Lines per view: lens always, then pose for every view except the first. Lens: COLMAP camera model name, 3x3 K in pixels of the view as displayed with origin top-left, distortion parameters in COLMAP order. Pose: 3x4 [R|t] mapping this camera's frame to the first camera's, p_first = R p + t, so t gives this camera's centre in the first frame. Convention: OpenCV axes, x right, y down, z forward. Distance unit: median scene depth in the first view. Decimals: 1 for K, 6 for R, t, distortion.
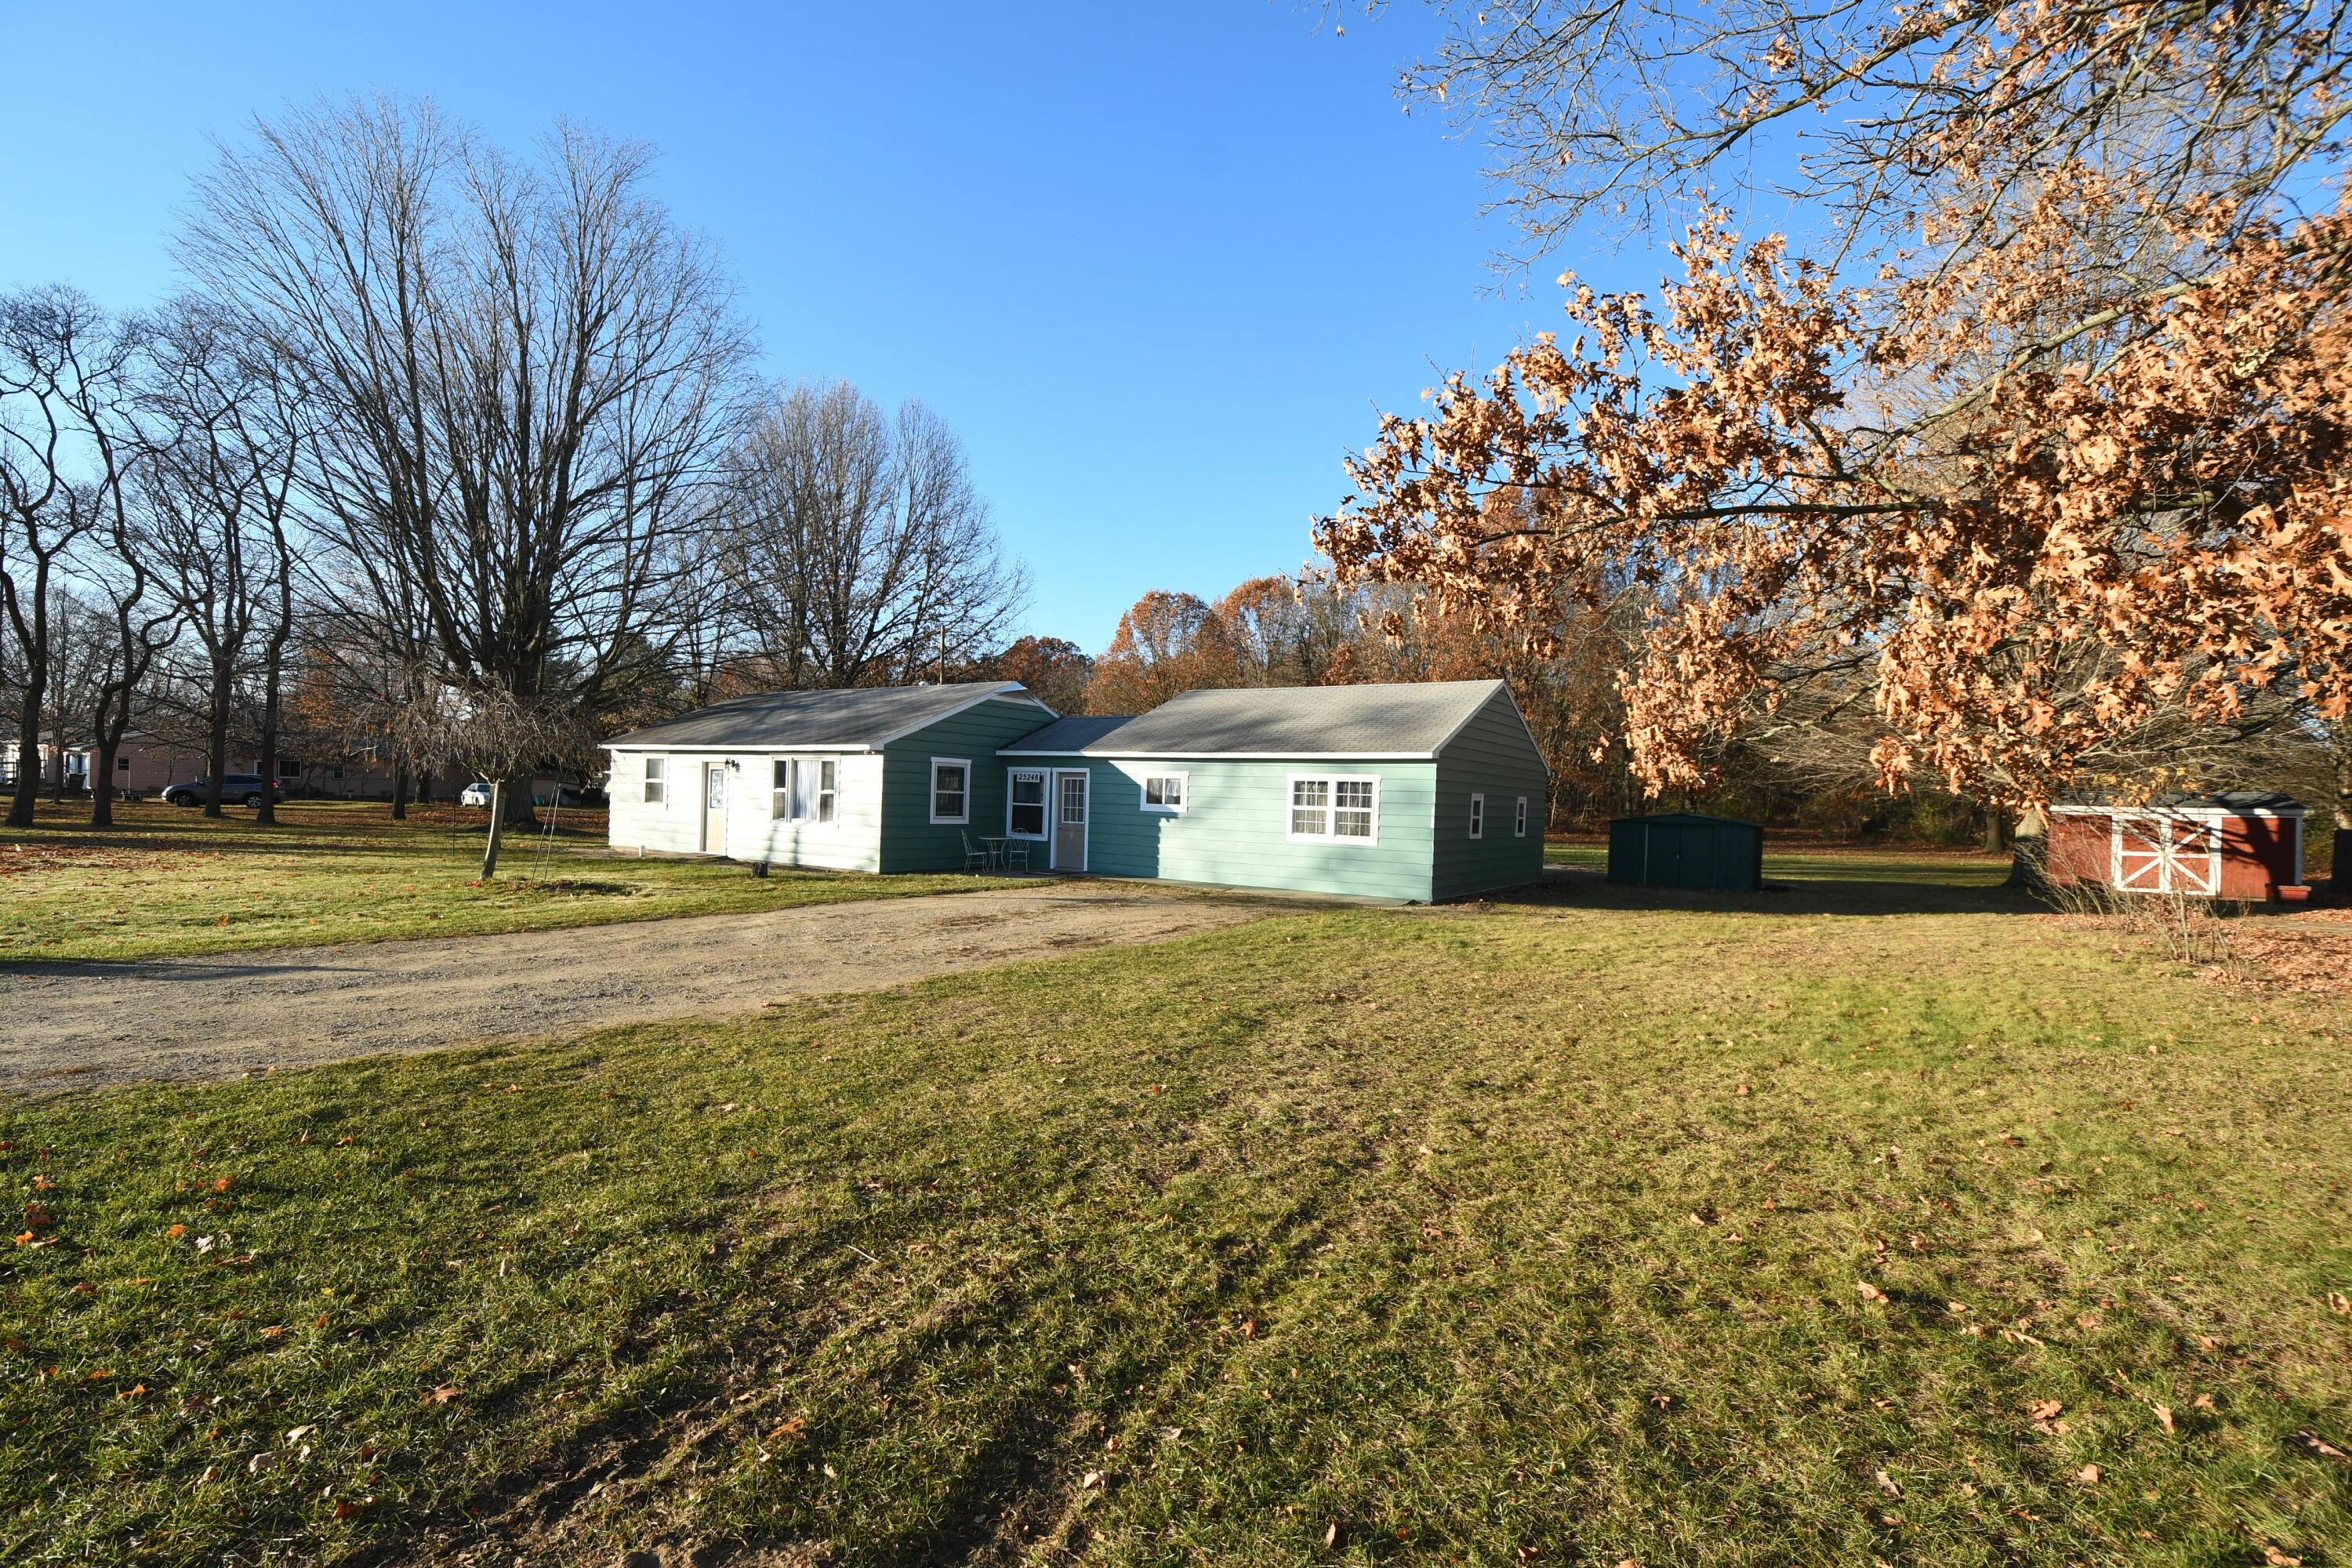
lens RADIAL K [[1021.2, 0, 1171.4], [0, 1021.2, 779.0], [0, 0, 1]] dist [-0.010045, -0.000240]
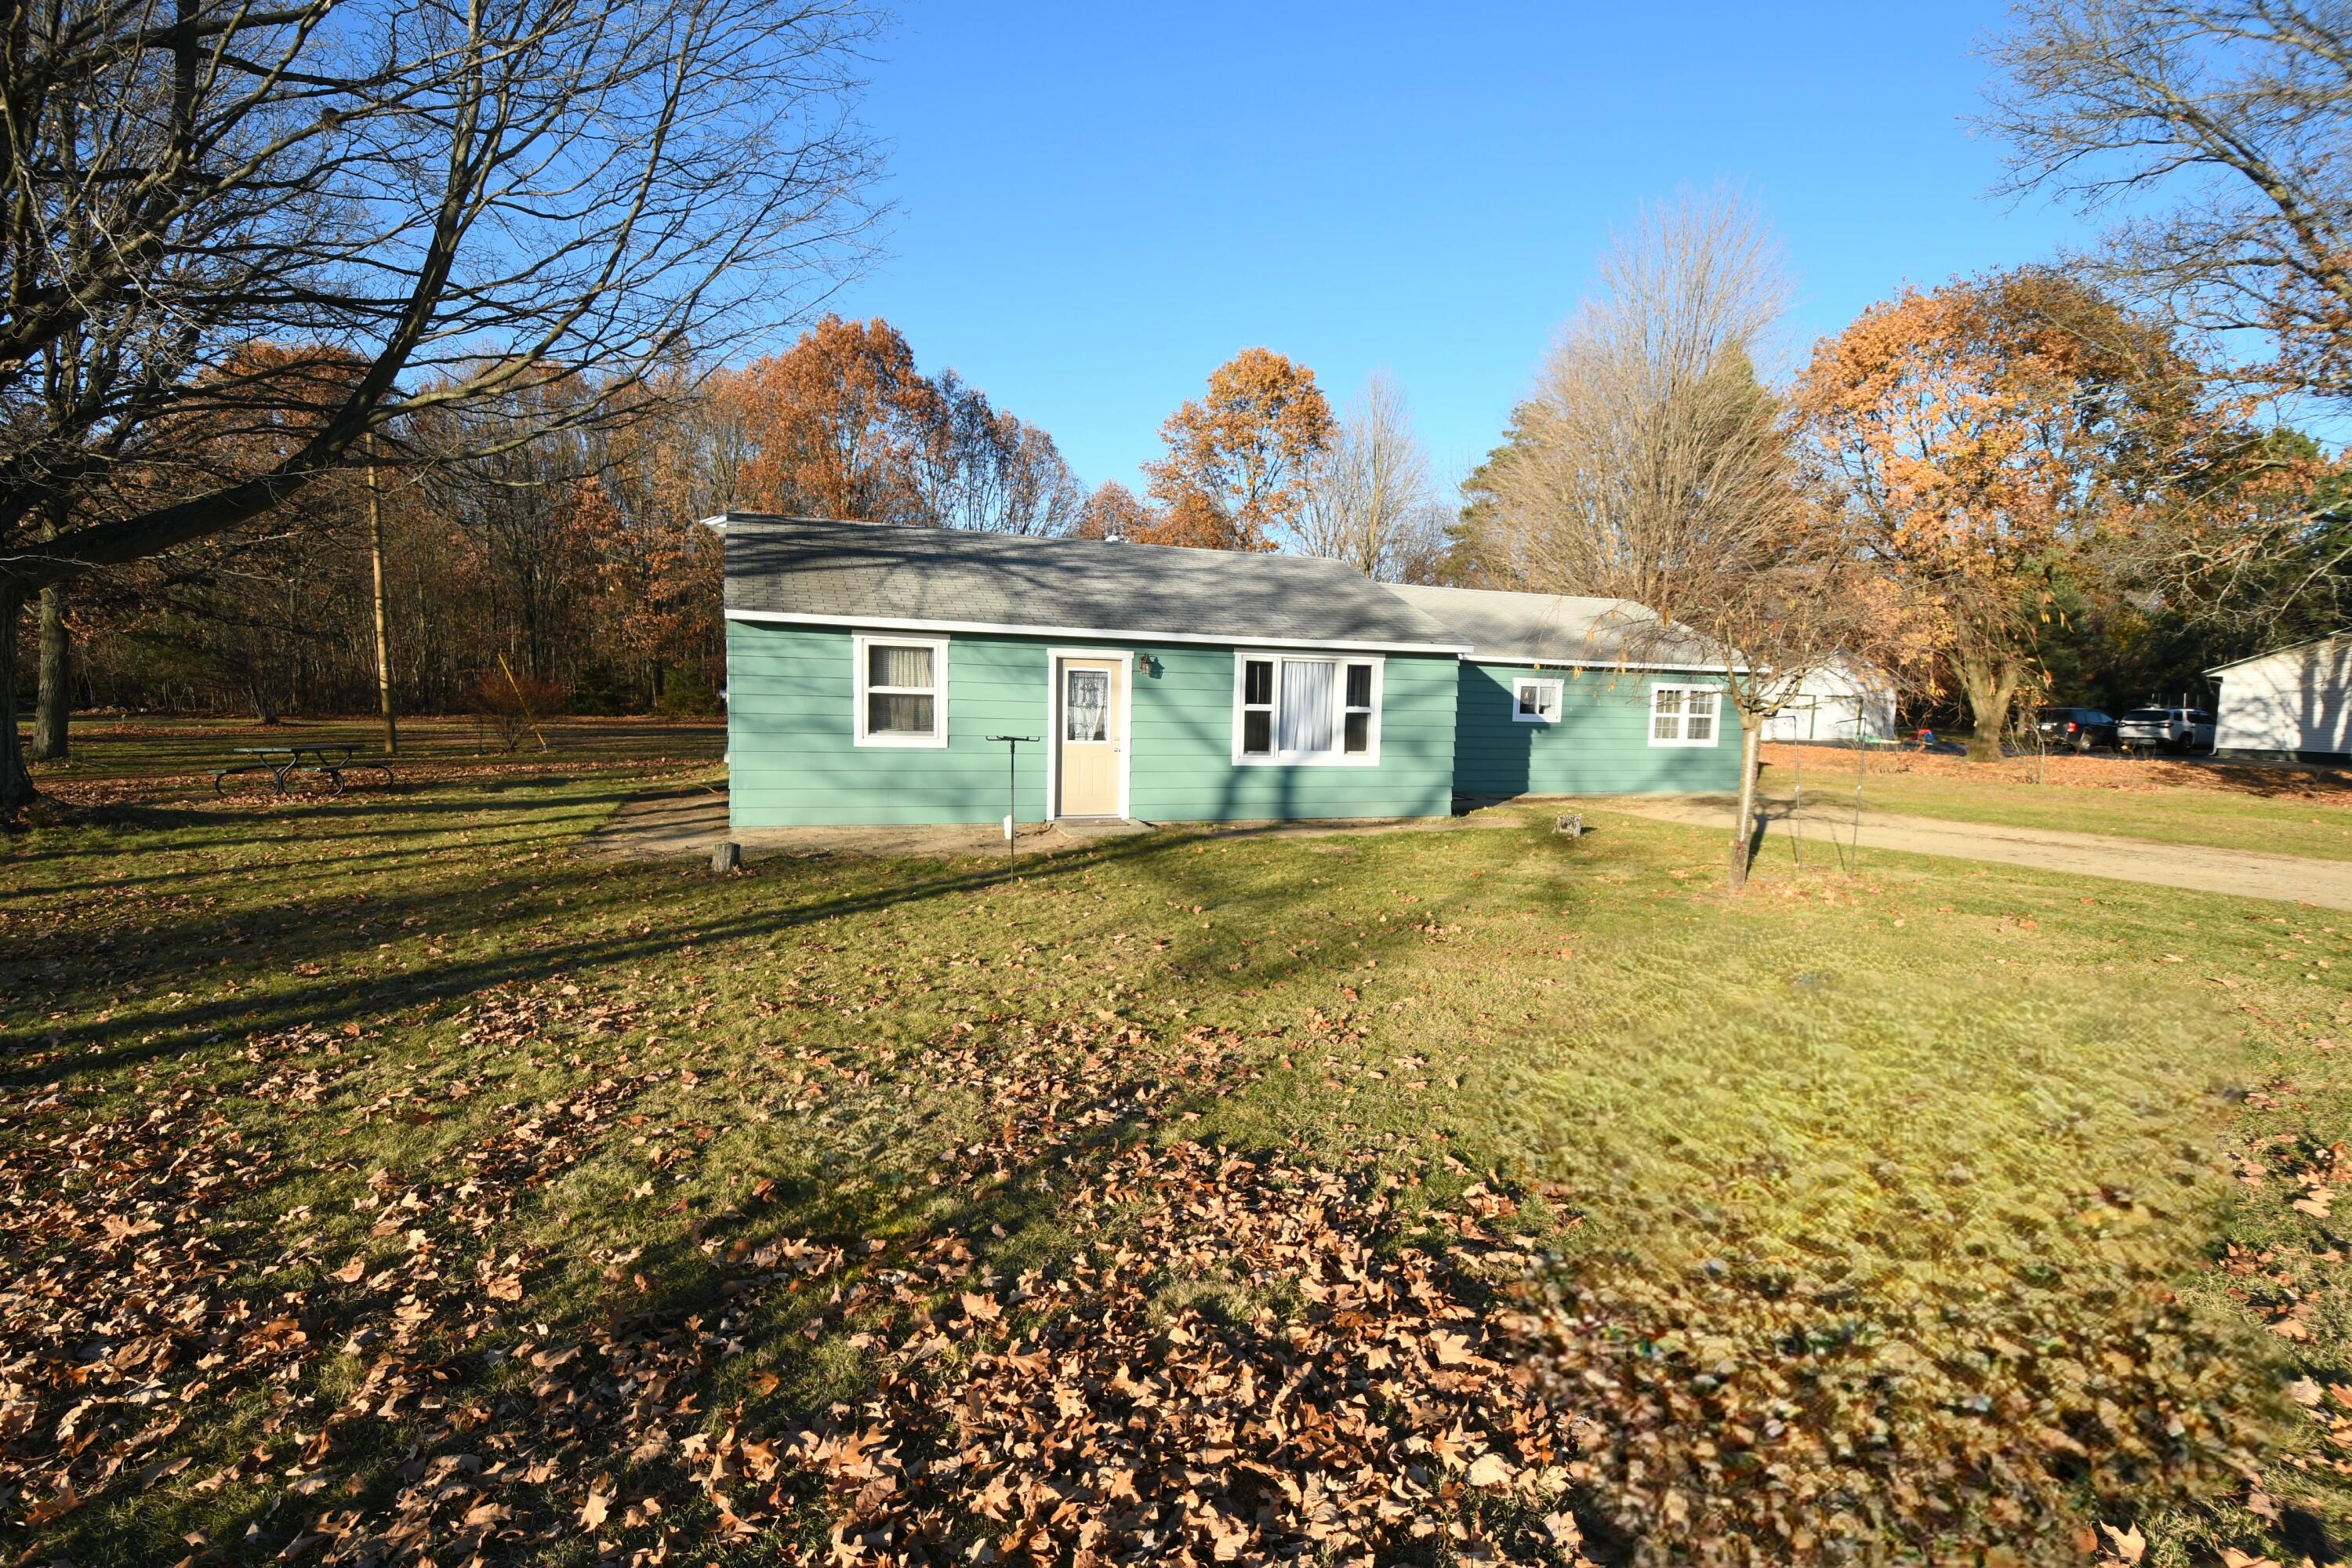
lens RADIAL K [[1099.3, 0, 1172.9], [0, 1099.3, 791.2], [0, 0, 1]] dist [0.006189, 0.001649]
pose [[0.576810, -0.085622, 0.812379, -0.977353], [-0.013741, 0.993334, 0.114451, -0.015825], [-0.816763, -0.077179, 0.571788, 0.652056]]
